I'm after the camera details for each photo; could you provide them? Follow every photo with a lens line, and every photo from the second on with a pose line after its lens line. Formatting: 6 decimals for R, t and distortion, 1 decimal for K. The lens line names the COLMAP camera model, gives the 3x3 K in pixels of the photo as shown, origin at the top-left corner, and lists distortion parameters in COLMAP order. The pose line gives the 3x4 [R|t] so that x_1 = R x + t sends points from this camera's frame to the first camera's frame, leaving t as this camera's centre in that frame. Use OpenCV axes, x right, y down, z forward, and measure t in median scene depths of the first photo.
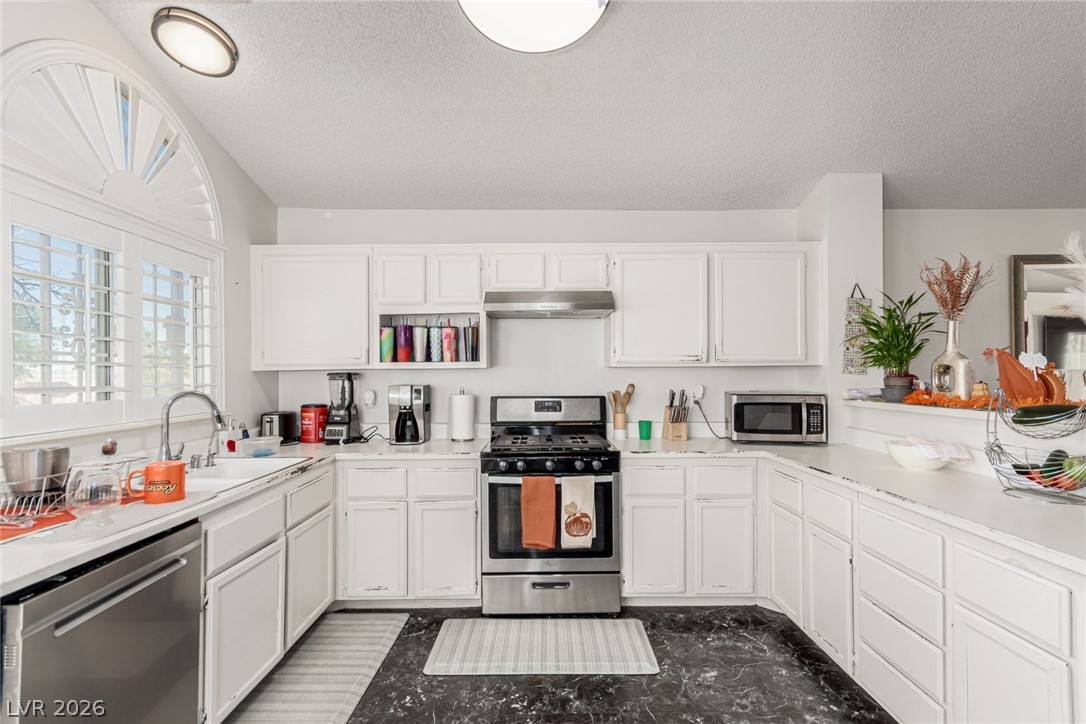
lens RADIAL K [[509.9, 0, 547.6], [0, 509.9, 365.5], [0, 0, 1]] dist [0.000594, 0.000350]
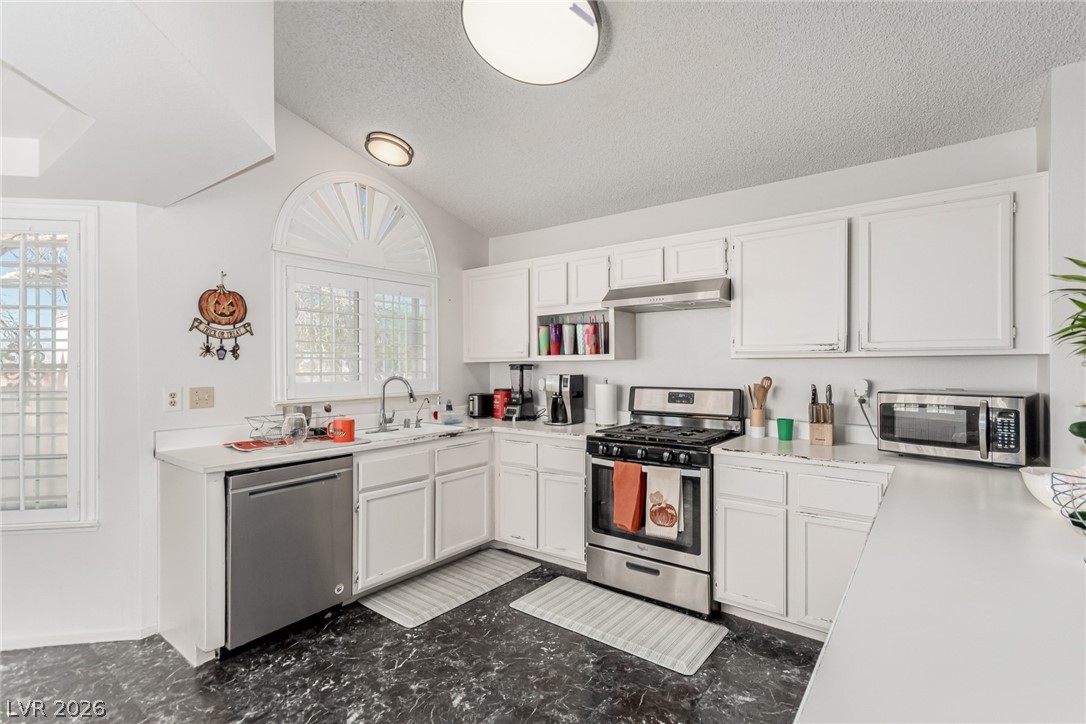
lens RADIAL K [[510.2, 0, 544.8], [0, 510.2, 358.6], [0, 0, 1]] dist [0.001063, 0.000296]
pose [[0.788032, -0.005513, -0.615610, 0.484671], [0.008622, 0.999961, 0.002081, -0.001446], [0.615574, -0.006947, 0.788049, 0.059279]]
